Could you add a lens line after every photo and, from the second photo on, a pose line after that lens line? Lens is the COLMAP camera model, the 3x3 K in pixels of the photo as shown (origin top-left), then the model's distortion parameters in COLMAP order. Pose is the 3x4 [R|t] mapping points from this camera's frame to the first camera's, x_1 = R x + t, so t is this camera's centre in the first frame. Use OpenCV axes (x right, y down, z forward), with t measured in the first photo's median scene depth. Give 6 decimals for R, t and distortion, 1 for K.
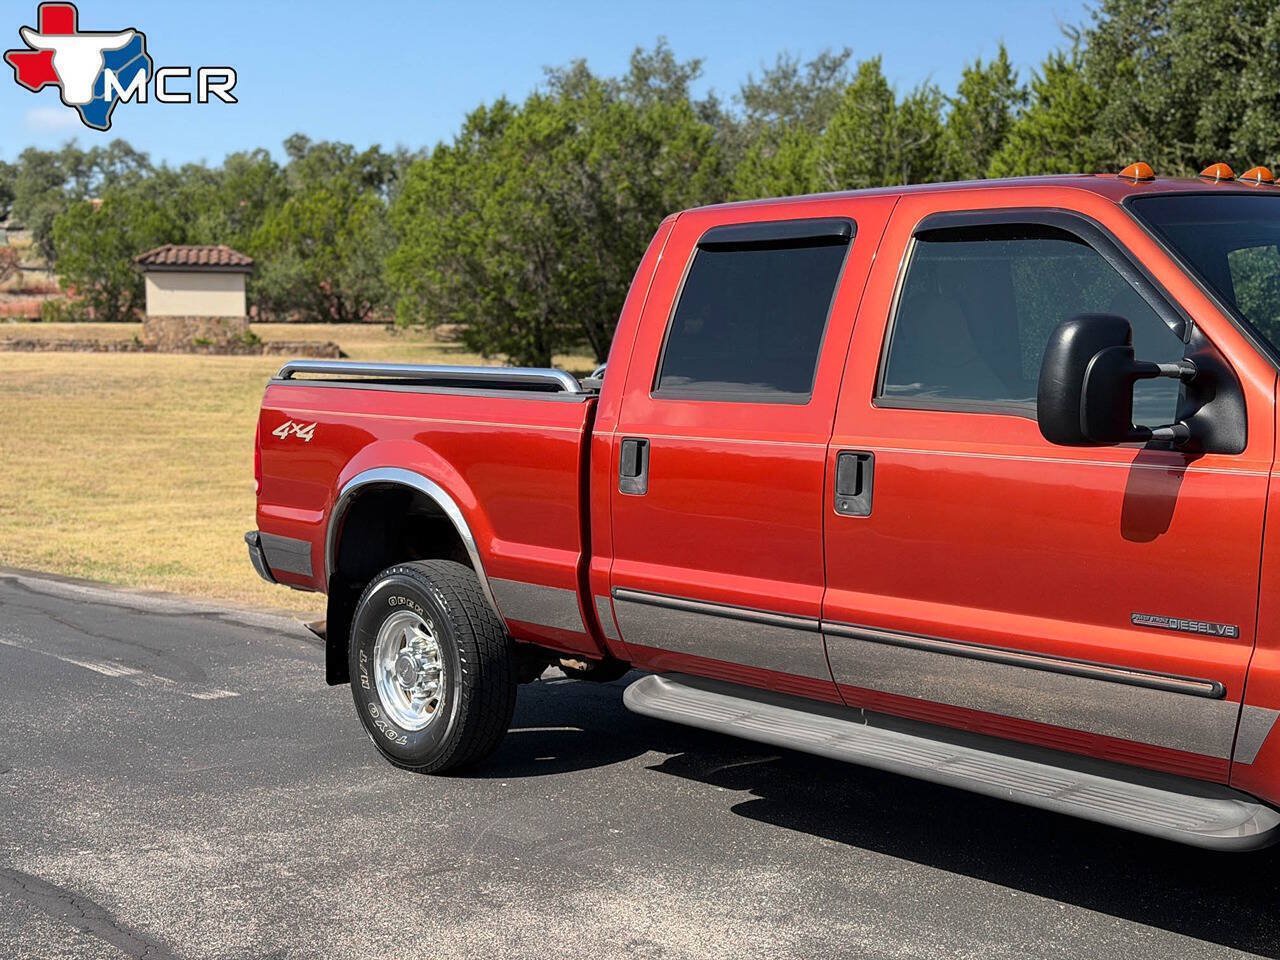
lens RADIAL K [[1771.7, 0, 621.7], [0, 1771.7, 494.5], [0, 0, 1]] dist [0.167769, -0.316974]
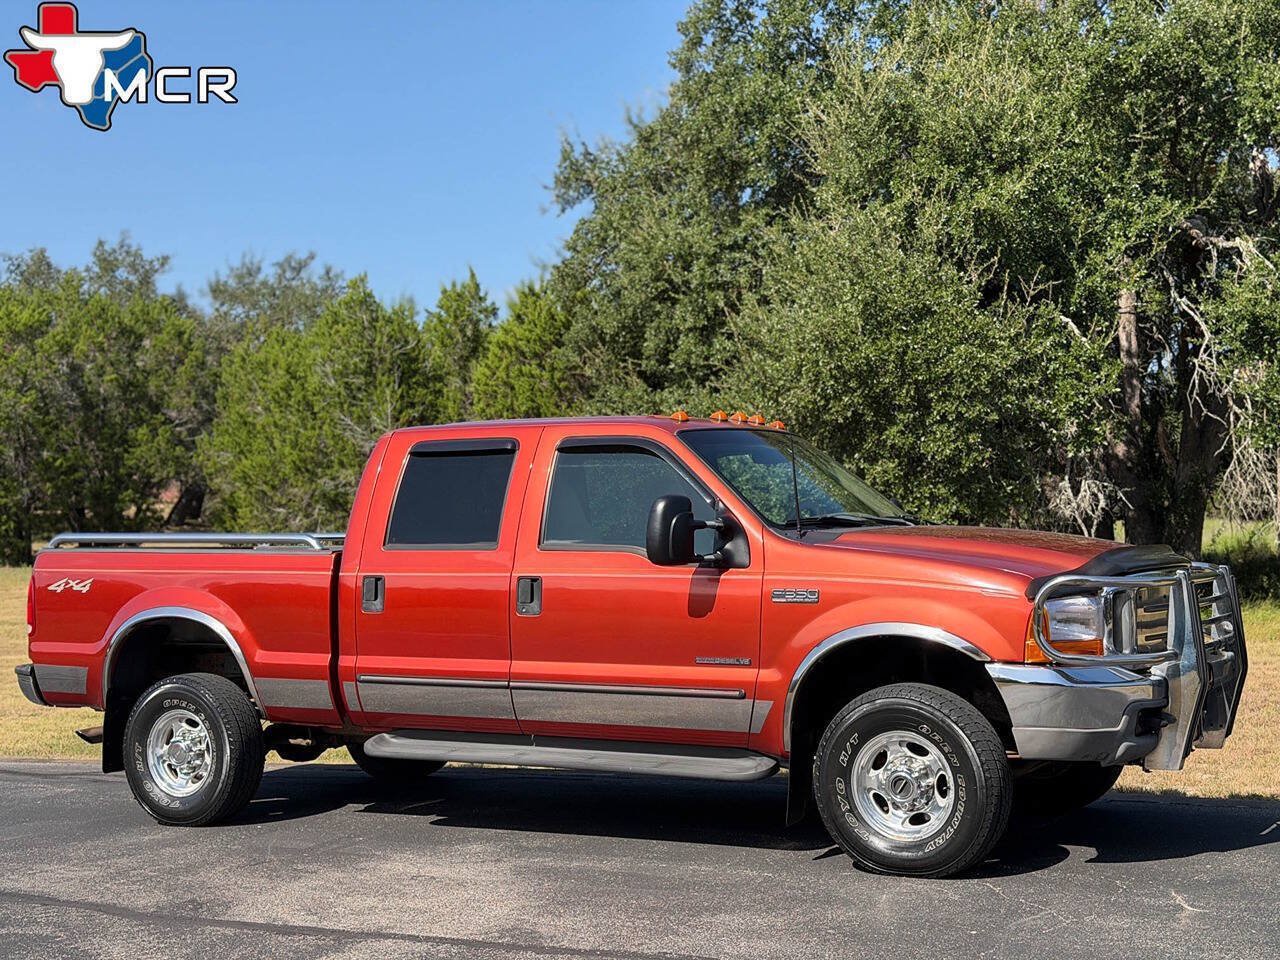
lens RADIAL K [[1777.9, 0, 641.0], [0, 1777.9, 493.8], [0, 0, 1]] dist [0.157304, -0.173151]
pose [[0.949272, -0.006730, 0.314383, -0.204978], [0.039230, 0.994495, -0.097165, 0.045128], [-0.311999, 0.104569, 0.944310, -0.434666]]
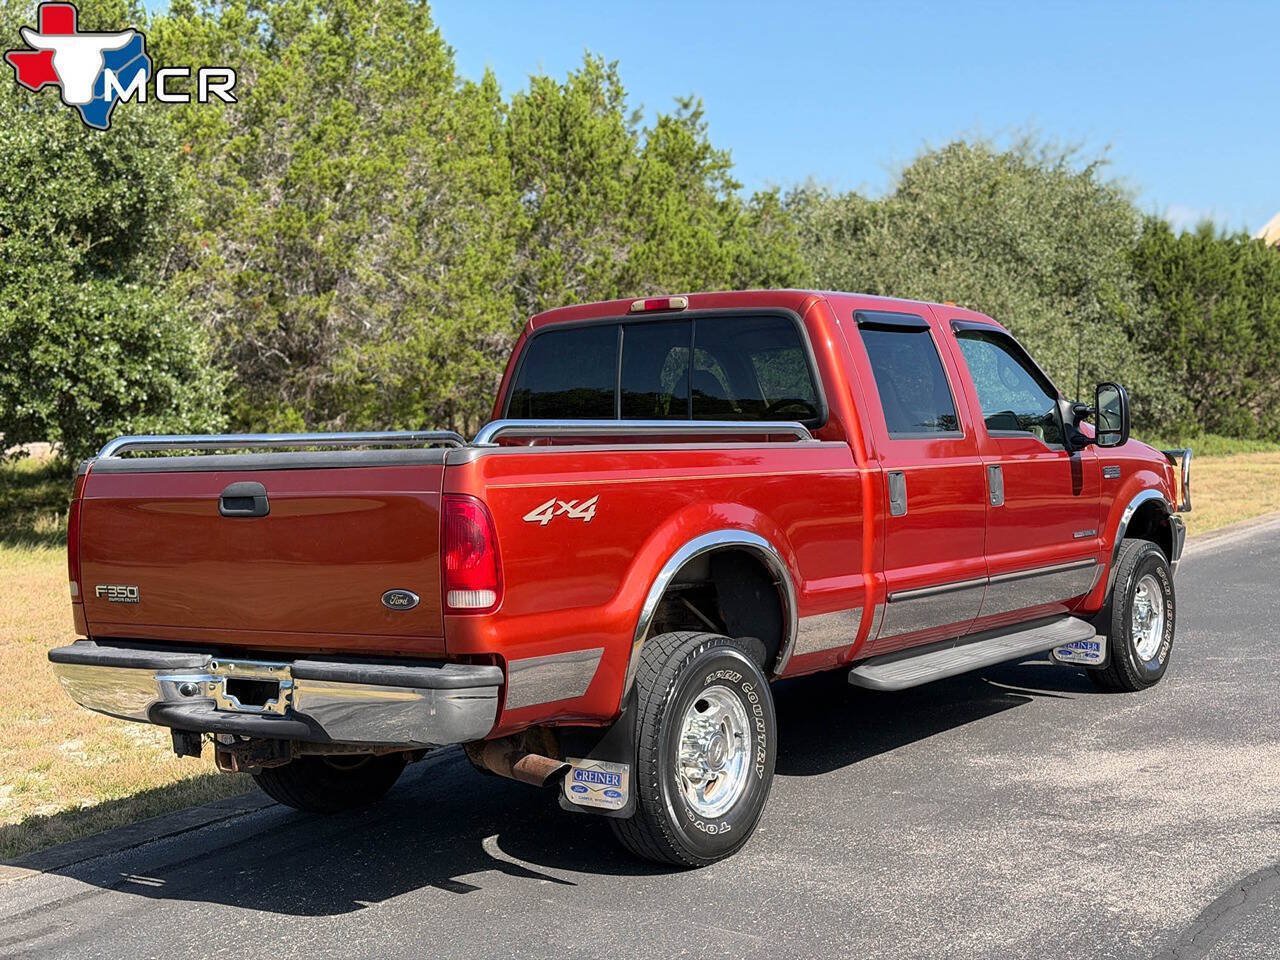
lens RADIAL K [[1777.9, 0, 641.0], [0, 1777.9, 493.8], [0, 0, 1]] dist [0.157304, -0.173151]
pose [[-0.213233, -0.029595, 0.976553, -0.944289], [0.104495, 0.993117, 0.052914, -0.080474], [-0.971397, 0.113328, -0.208673, 1.138128]]
